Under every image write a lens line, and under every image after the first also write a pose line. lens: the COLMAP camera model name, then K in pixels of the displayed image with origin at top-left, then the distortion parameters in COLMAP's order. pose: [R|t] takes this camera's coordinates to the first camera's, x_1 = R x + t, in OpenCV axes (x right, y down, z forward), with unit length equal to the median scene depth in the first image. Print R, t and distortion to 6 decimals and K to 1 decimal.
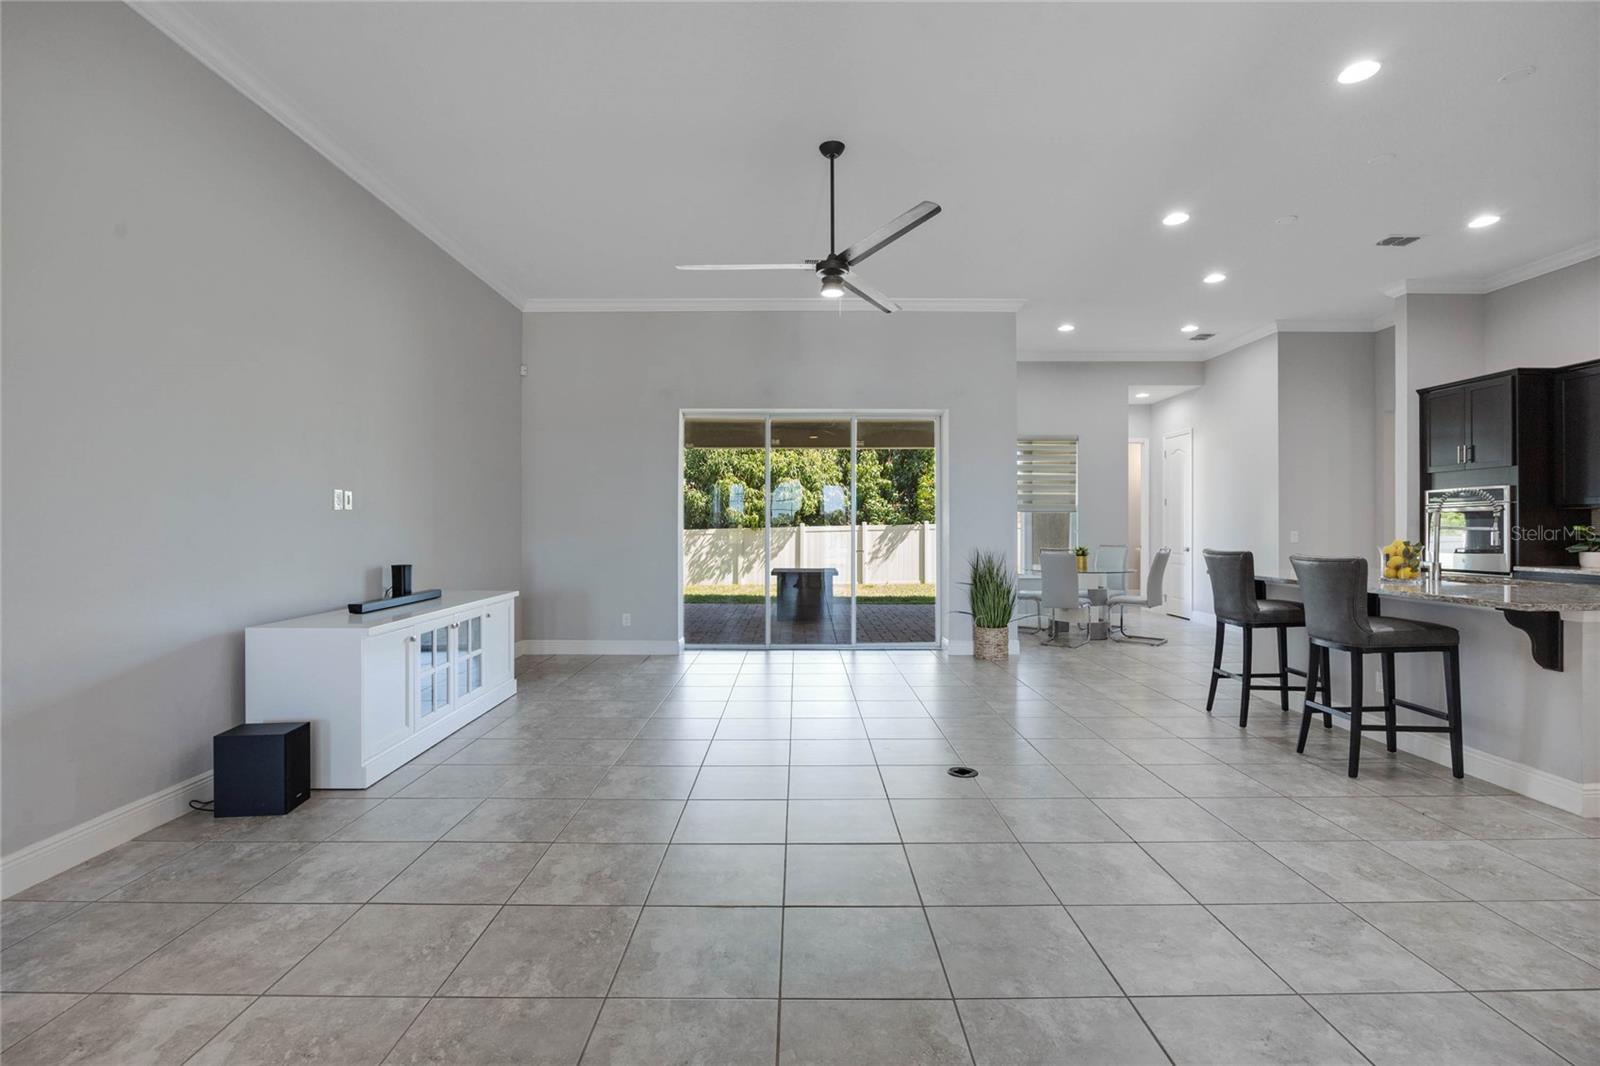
lens RADIAL K [[711.6, 0, 799.5], [0, 711.6, 528.0], [0, 0, 1]] dist [-0.015712, 0.000996]
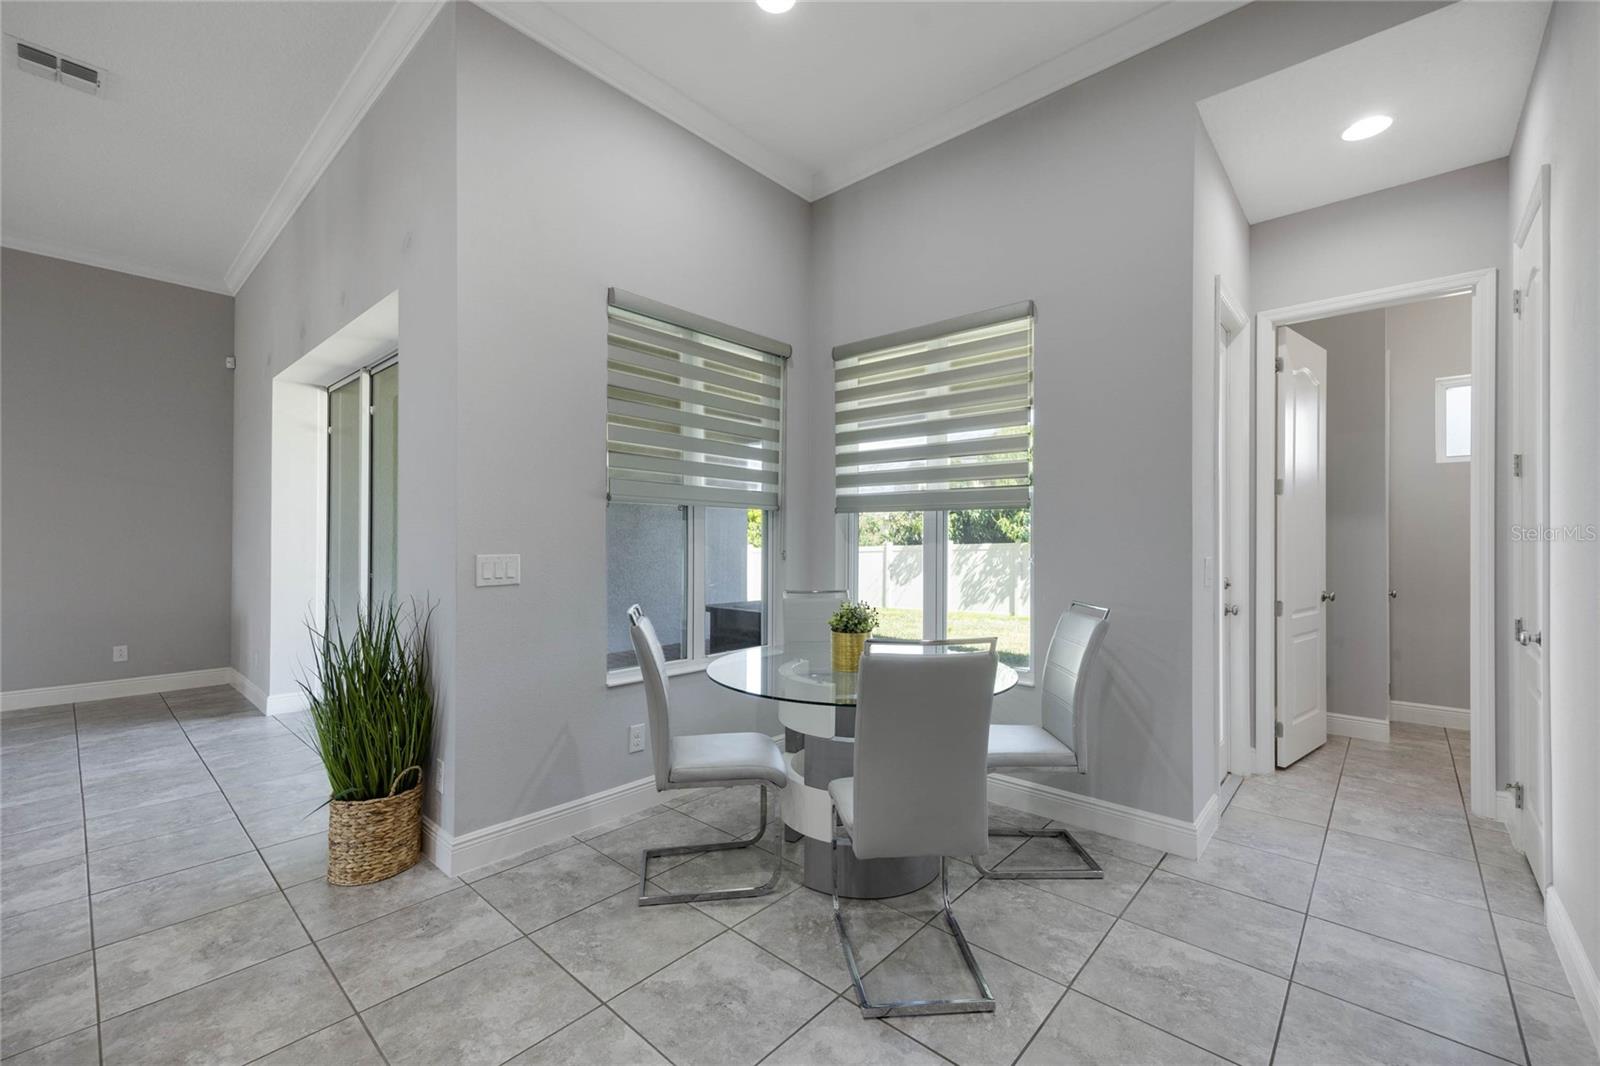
lens RADIAL K [[657.3, 0, 803.3], [0, 657.3, 535.7], [0, 0, 1]] dist [0.009482, -0.001074]
pose [[0.743663, 0.000846, -0.668555, 0.746590], [-0.006479, 0.999961, -0.005941, -0.006818], [0.668524, 0.008750, 0.743639, 0.928061]]
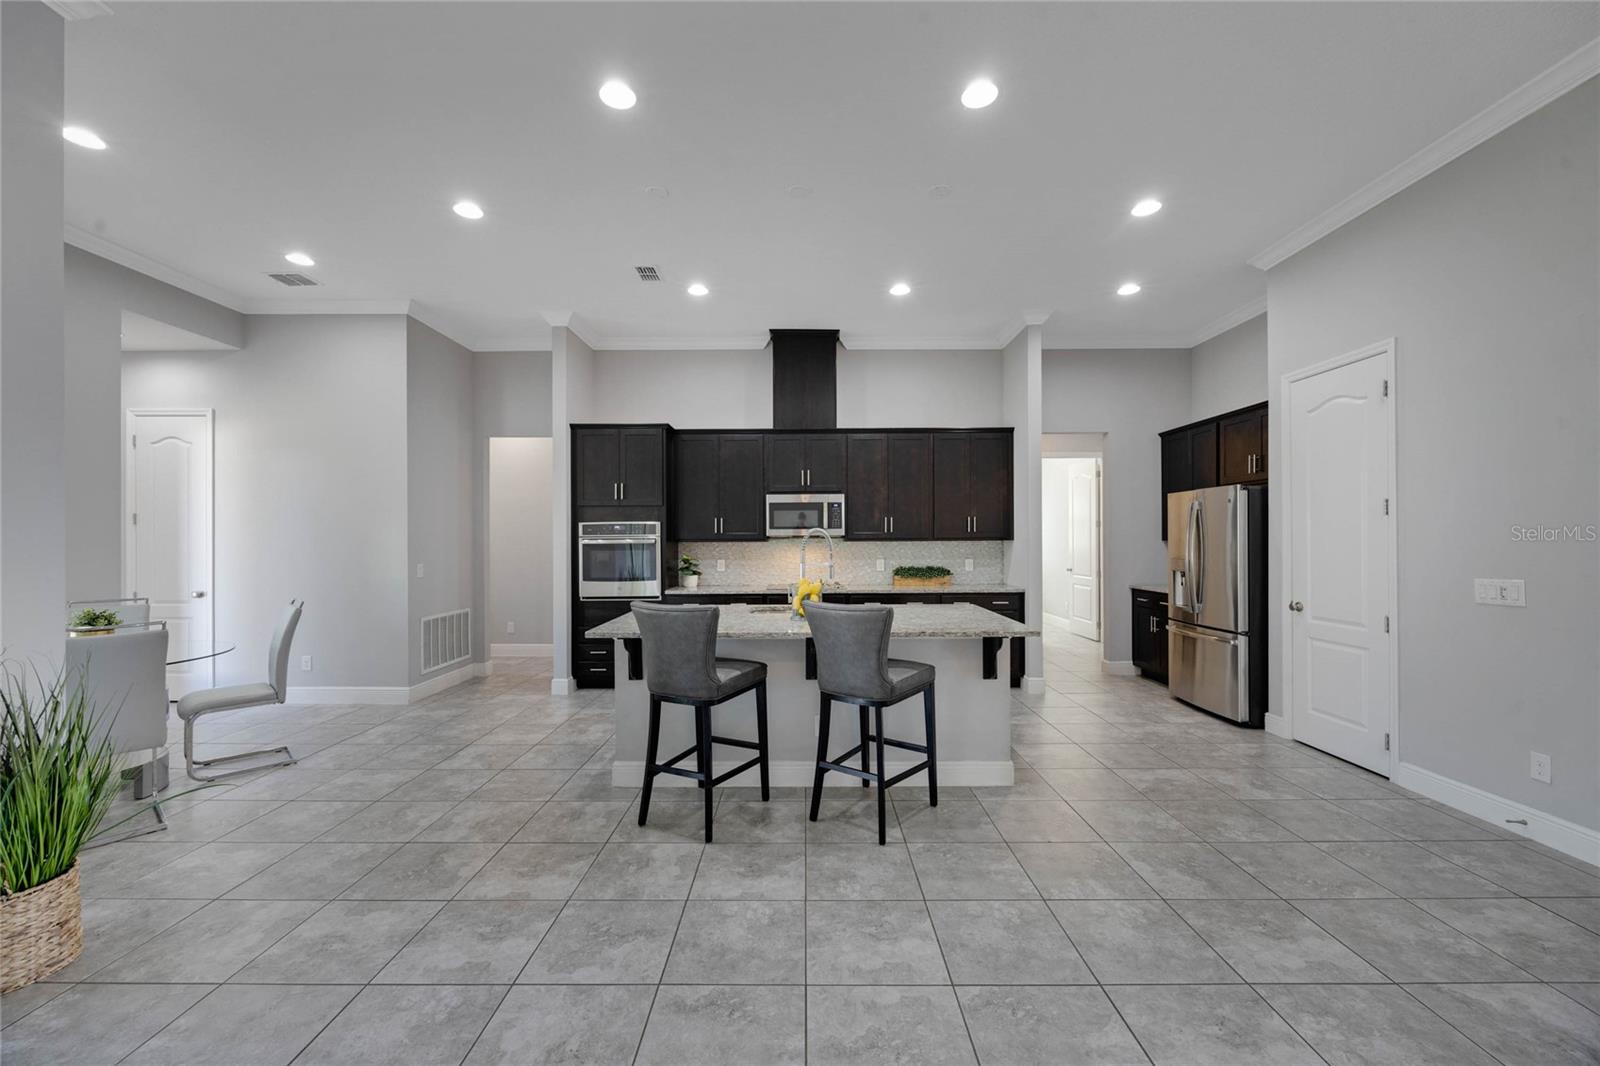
lens RADIAL K [[621.8, 0, 801.7], [0, 621.8, 543.4], [0, 0, 1]] dist [-0.004143, 0.000285]
pose [[0.006952, -0.003760, 0.999969, -0.023760], [0.005134, 0.999980, 0.003724, -0.023513], [-0.999963, 0.005108, 0.006972, 0.650130]]
